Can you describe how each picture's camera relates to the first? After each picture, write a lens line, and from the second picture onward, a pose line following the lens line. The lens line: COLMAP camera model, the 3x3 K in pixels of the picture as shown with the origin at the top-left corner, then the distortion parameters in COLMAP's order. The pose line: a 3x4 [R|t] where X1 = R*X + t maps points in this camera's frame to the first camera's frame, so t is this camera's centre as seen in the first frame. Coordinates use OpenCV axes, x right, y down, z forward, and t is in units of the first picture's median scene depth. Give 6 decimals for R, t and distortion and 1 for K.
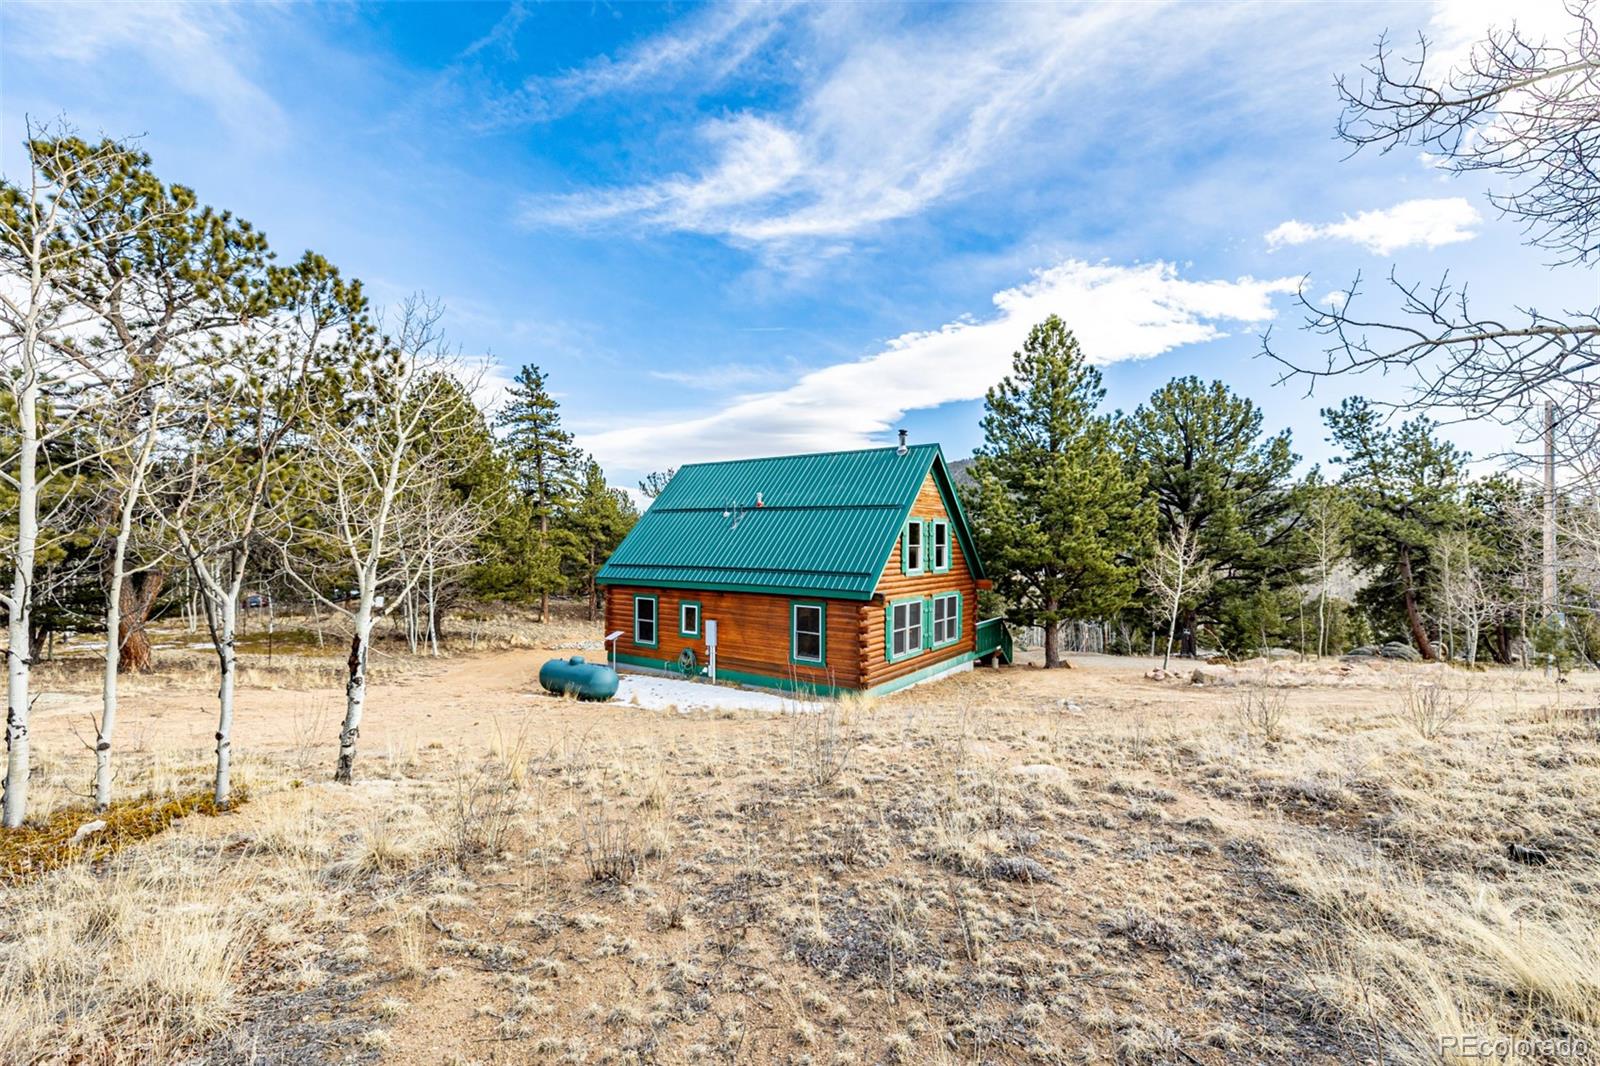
lens RADIAL K [[683.5, 0, 791.6], [0, 683.5, 537.1], [0, 0, 1]] dist [-0.001628, -0.000132]
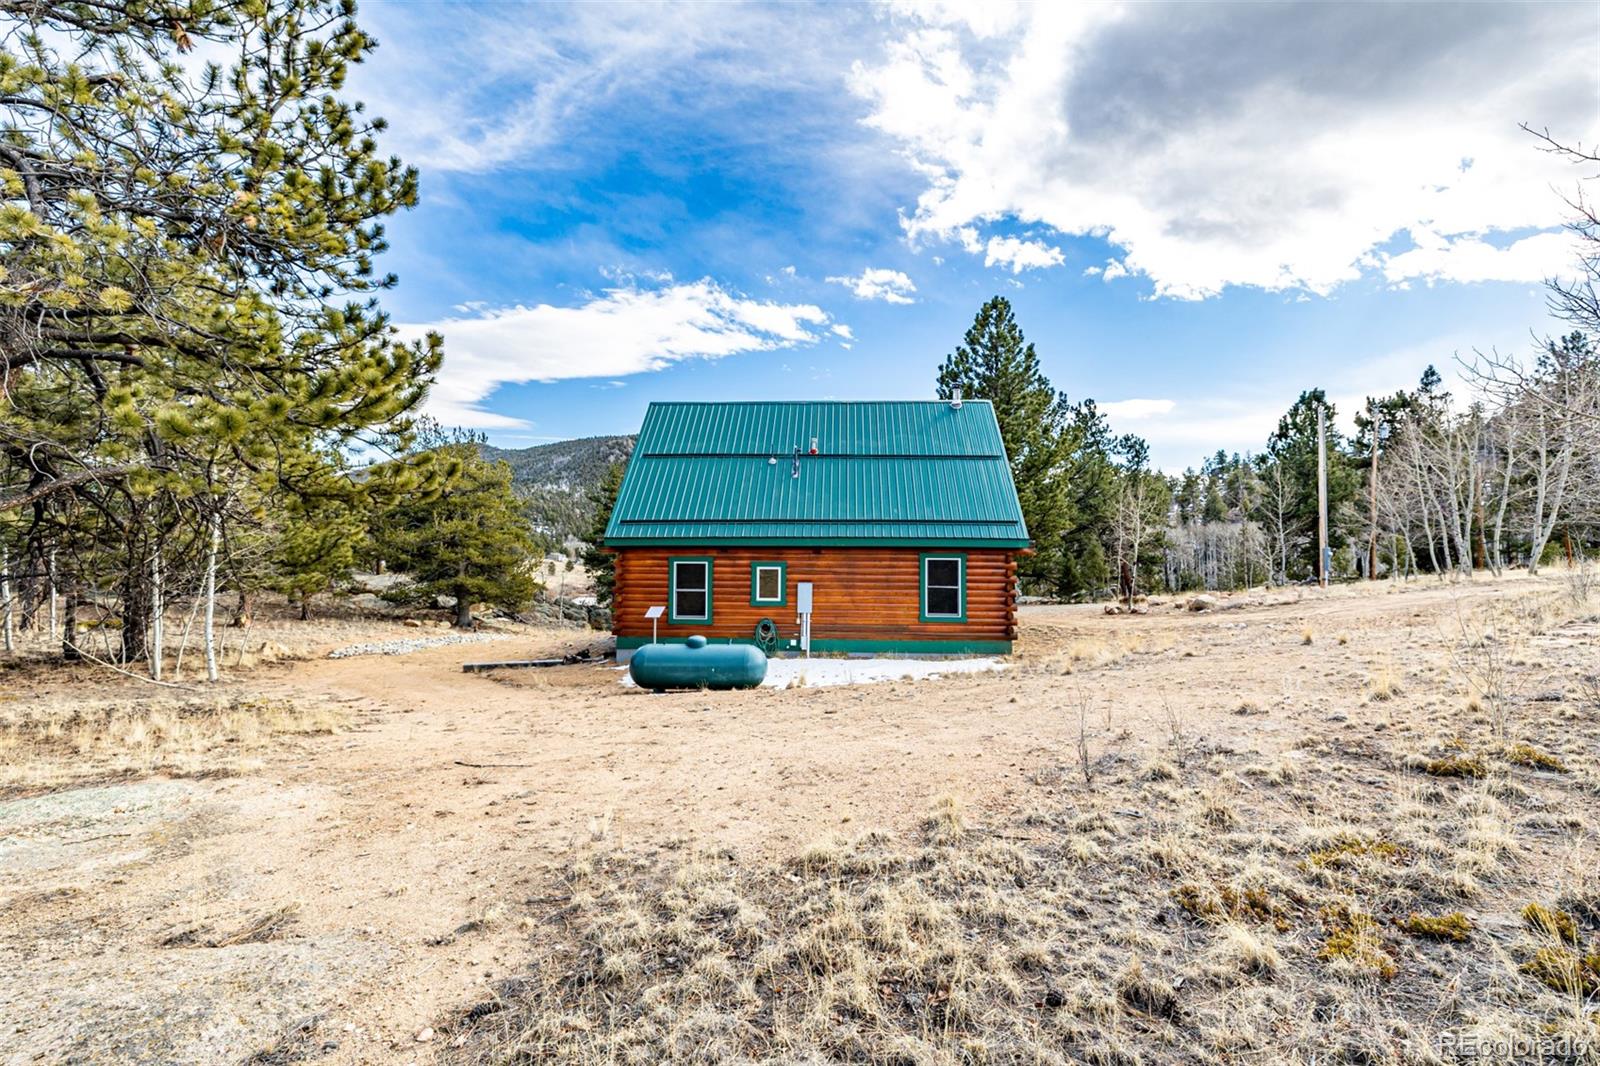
lens RADIAL K [[683.5, 0, 791.6], [0, 683.5, 537.1], [0, 0, 1]] dist [-0.001628, -0.000132]
pose [[0.854663, -0.010093, 0.519085, -0.566597], [-0.000722, 0.999787, 0.020629, 0.047645], [-0.519182, -0.018005, 0.854474, 0.285335]]
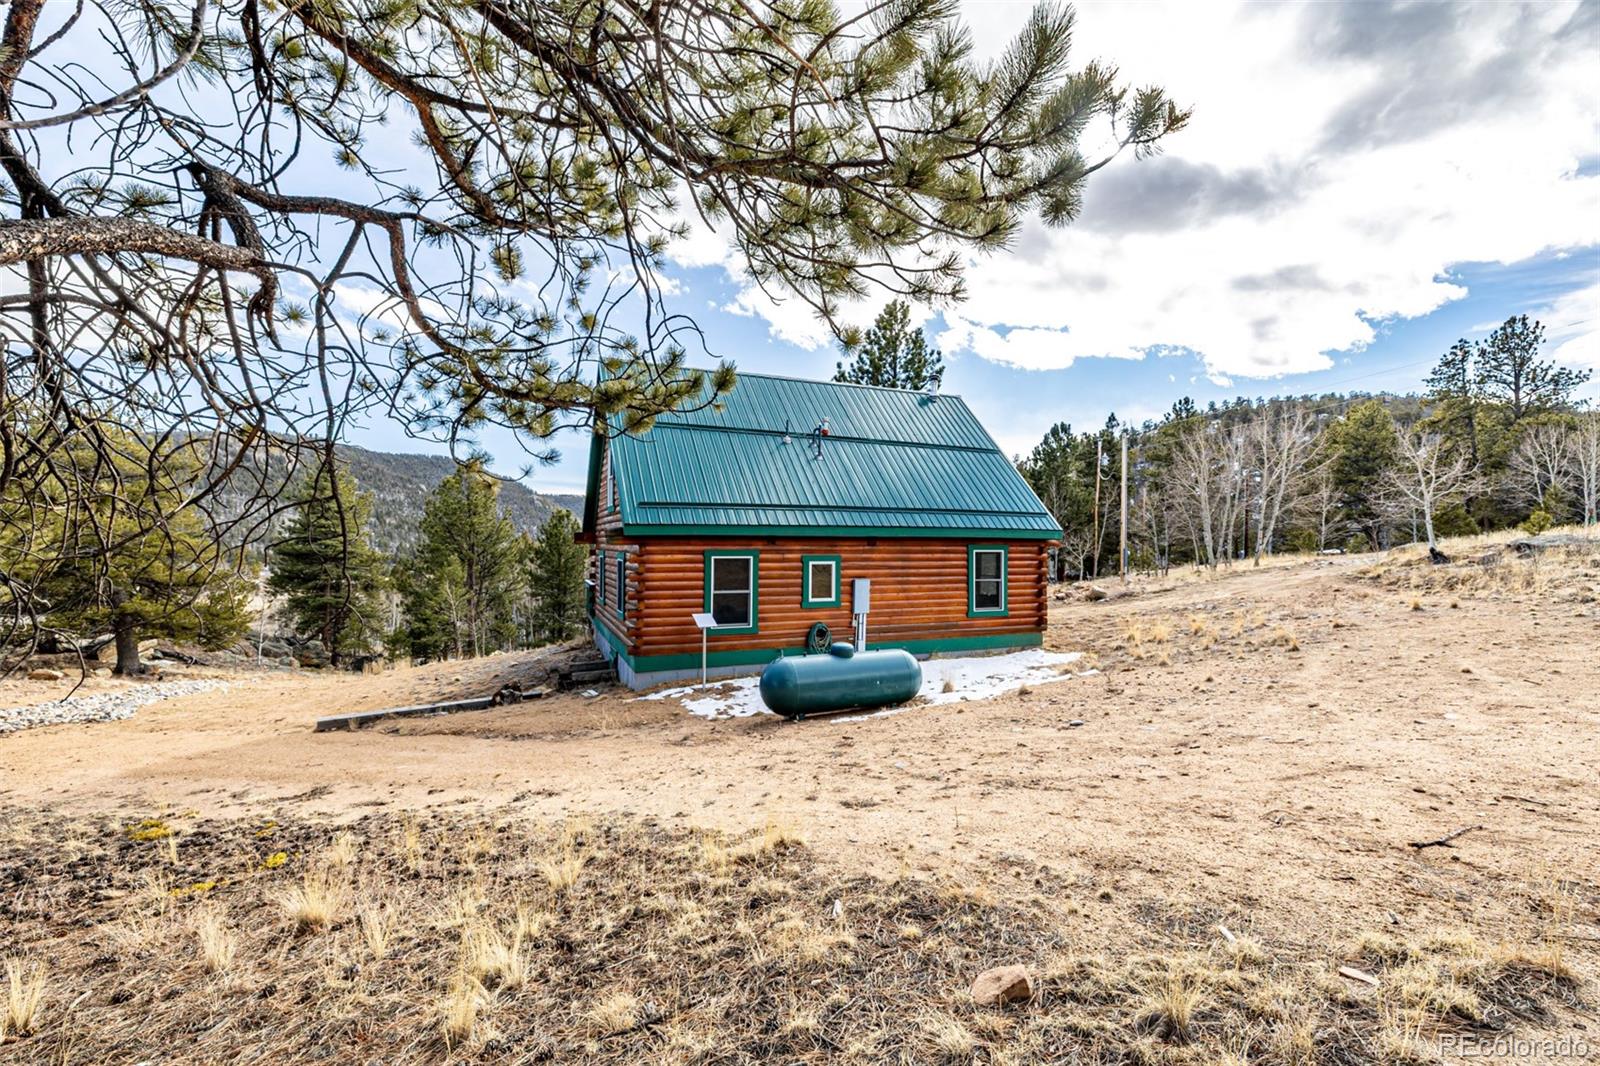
lens RADIAL K [[683.5, 0, 791.6], [0, 683.5, 537.1], [0, 0, 1]] dist [-0.001628, -0.000132]
pose [[0.541929, 0.007733, 0.840389, -0.773828], [-0.005298, 0.999969, -0.005785, 0.080923], [-0.840408, -0.001317, 0.541953, 0.659650]]
